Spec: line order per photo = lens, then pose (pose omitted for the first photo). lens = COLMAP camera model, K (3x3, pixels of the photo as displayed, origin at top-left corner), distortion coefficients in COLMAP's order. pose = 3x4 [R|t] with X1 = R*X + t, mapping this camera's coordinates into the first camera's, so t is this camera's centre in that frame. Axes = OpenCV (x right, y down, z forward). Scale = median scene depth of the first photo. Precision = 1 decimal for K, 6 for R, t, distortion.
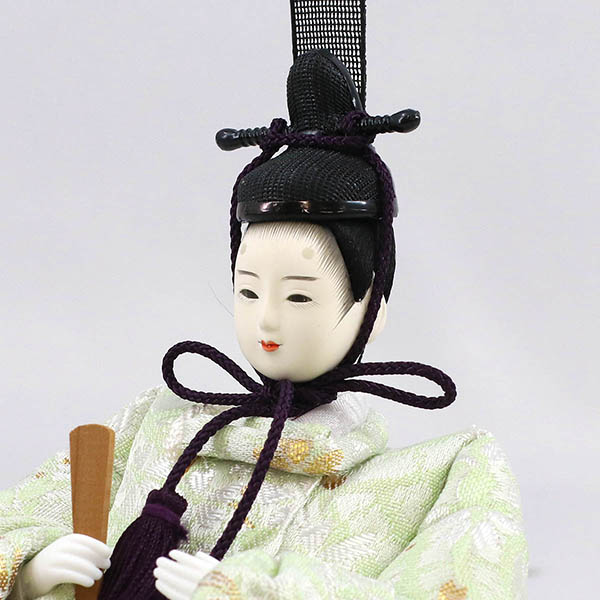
lens RADIAL K [[4412.0, 0, 300.0], [0, 4412.0, 300.0], [0, 0, 1]] dist [-0.474765, 10.479143]
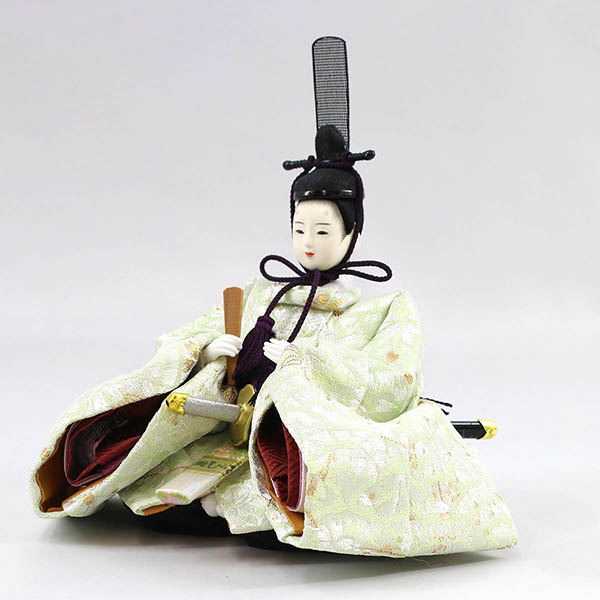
lens RADIAL K [[4412.0, 0, 300.0], [0, 4412.0, 300.0], [0, 0, 1]] dist [-0.474765, 10.479143]
pose [[0.999403, -0.004624, 0.034228, -0.089648], [0.006038, 0.999128, -0.041309, 0.127729], [-0.034007, 0.041491, 0.998560, -1.263760]]
